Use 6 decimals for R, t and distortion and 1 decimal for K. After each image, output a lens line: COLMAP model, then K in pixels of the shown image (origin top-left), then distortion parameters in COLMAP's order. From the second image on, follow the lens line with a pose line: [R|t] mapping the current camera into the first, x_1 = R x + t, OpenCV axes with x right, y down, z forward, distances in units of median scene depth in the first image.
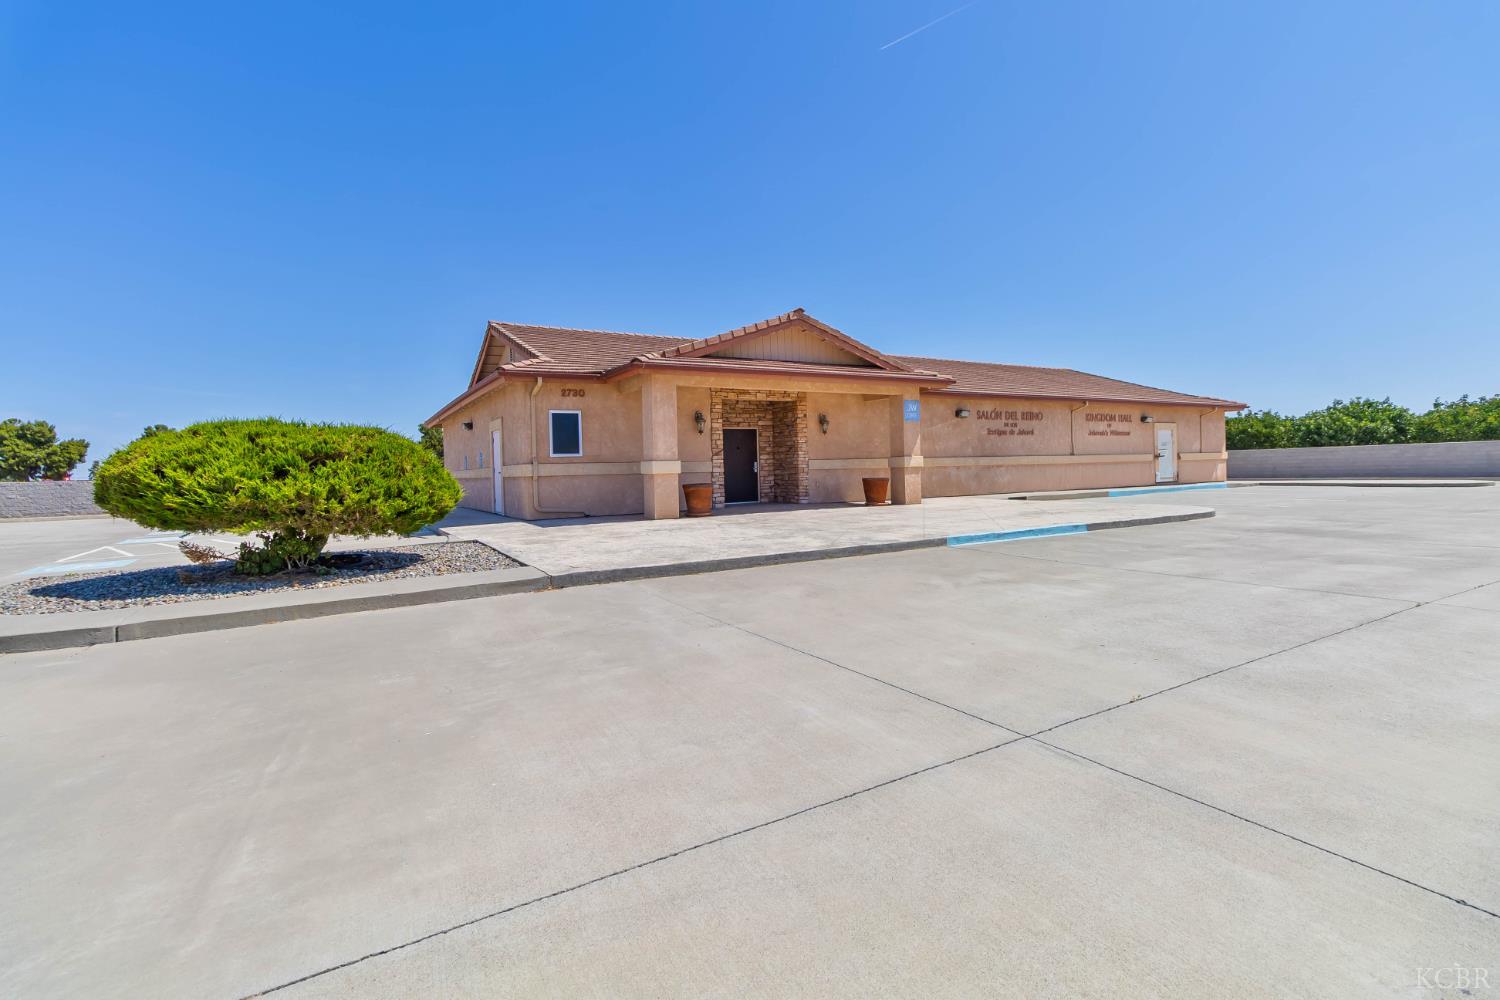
lens RADIAL K [[698.4, 0, 749.2], [0, 698.4, 494.9], [0, 0, 1]] dist [0.001737, 0.000777]
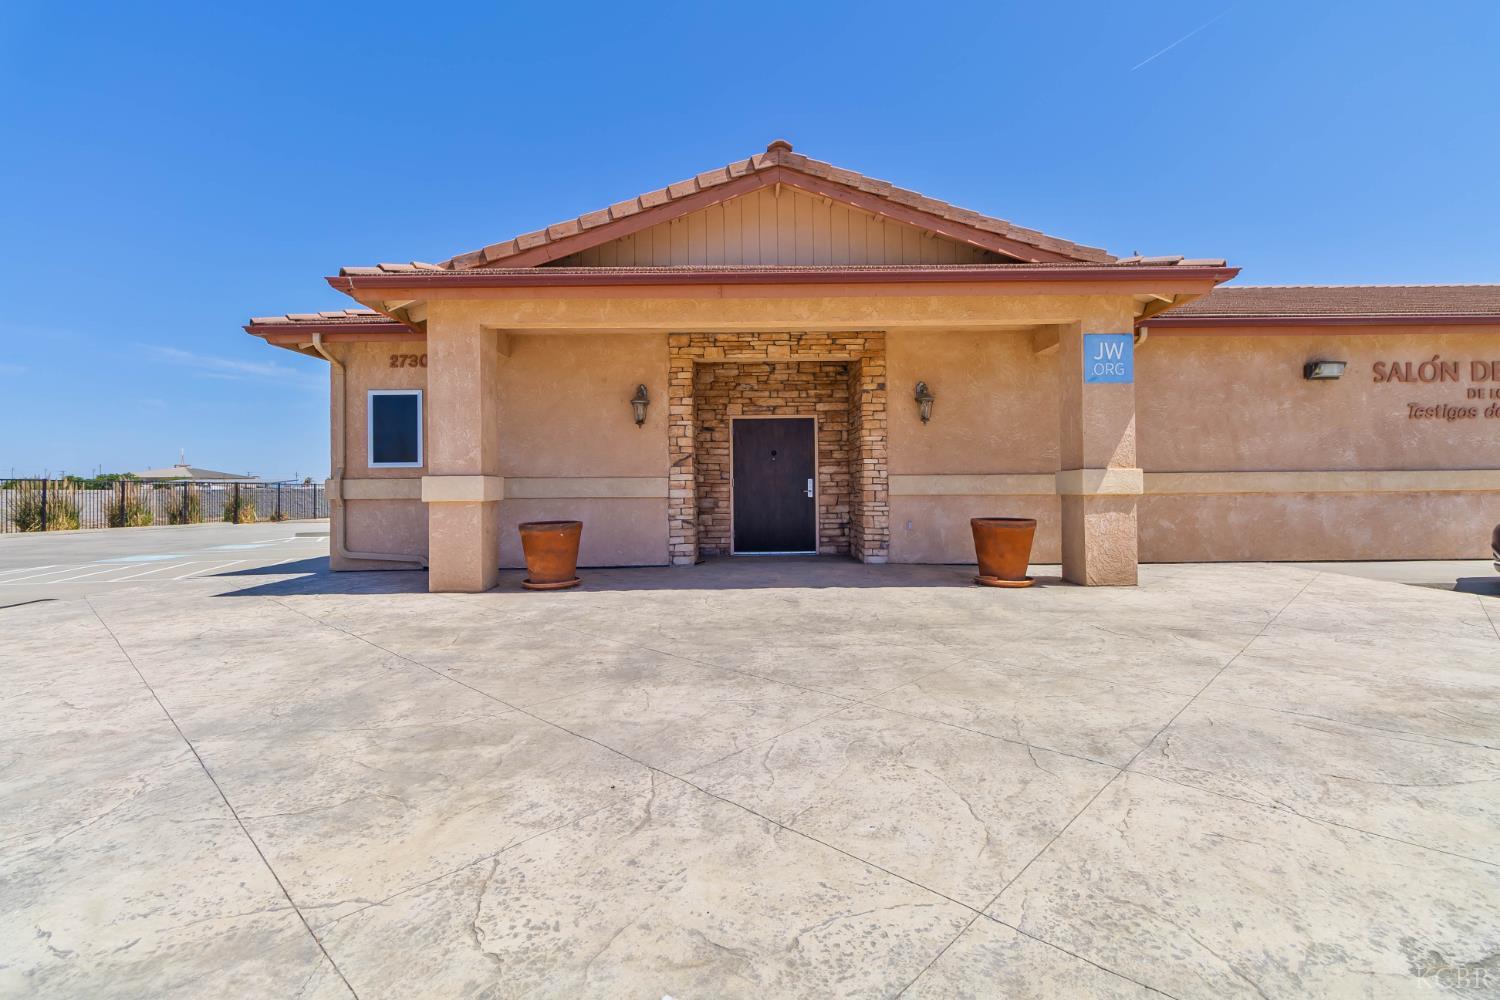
lens RADIAL K [[698.4, 0, 753.5], [0, 698.4, 489.6], [0, 0, 1]] dist [0.001737, 0.000777]
pose [[0.868077, 0.017145, -0.496134, 0.244132], [-0.029877, 0.999396, -0.017739, -0.028287], [0.495531, 0.030222, 0.868065, 0.515839]]
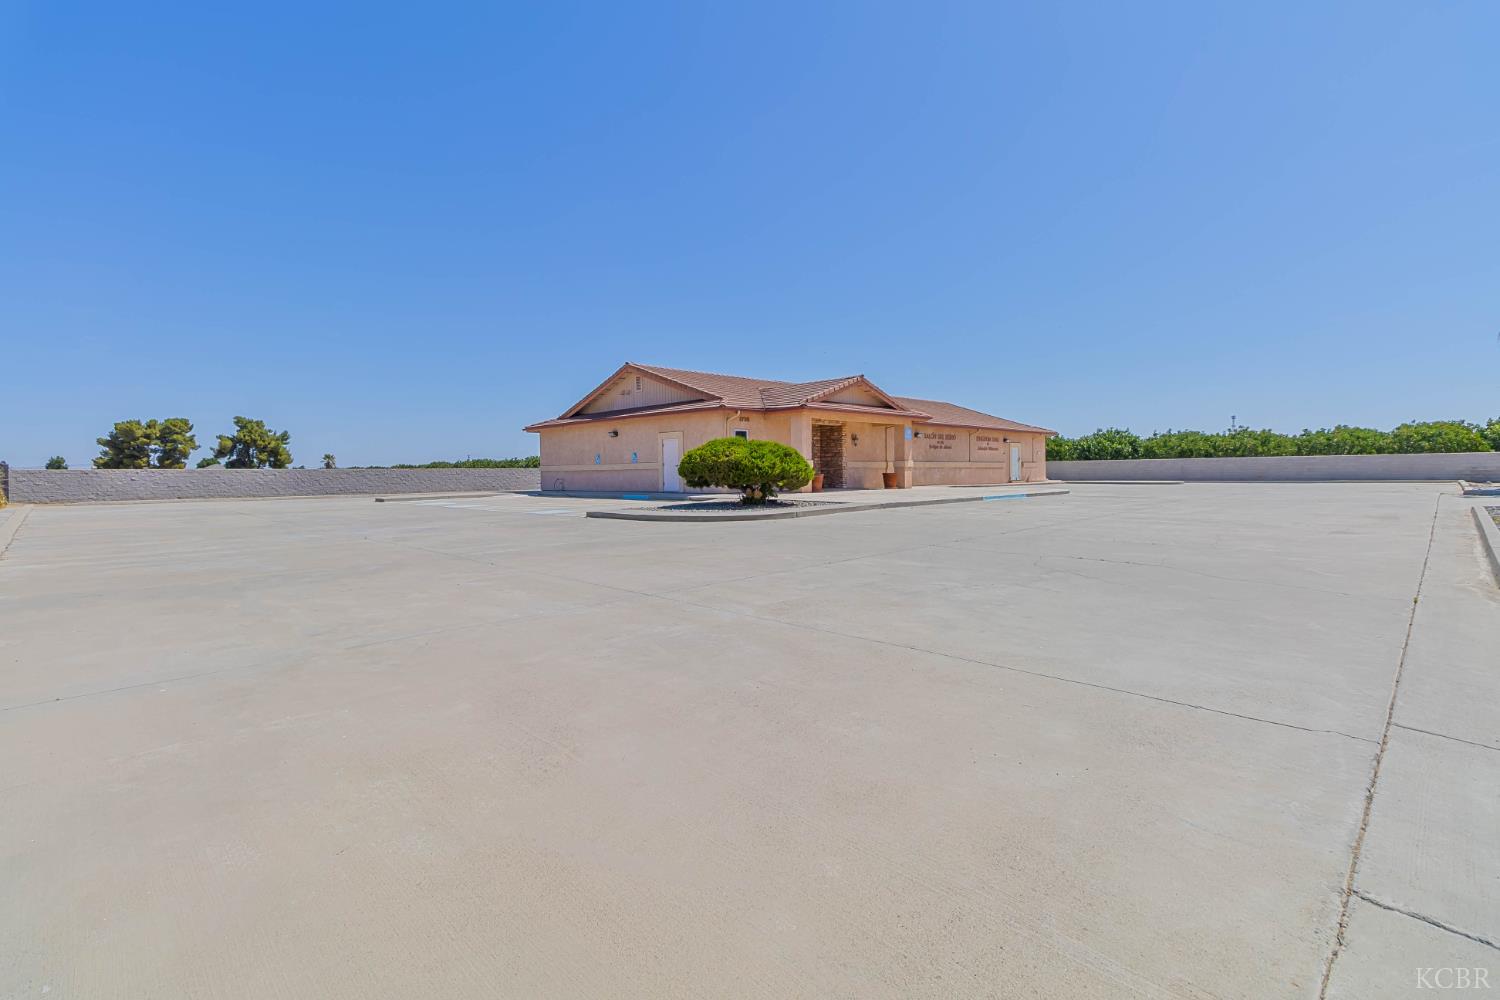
lens RADIAL K [[698.4, 0, 749.3], [0, 698.4, 493.7], [0, 0, 1]] dist [0.001737, 0.000777]
pose [[0.967301, 0.007742, 0.253514, -0.547905], [-0.005604, 0.999942, -0.009157, 0.041544], [-0.253571, 0.007437, 0.967288, -0.527309]]
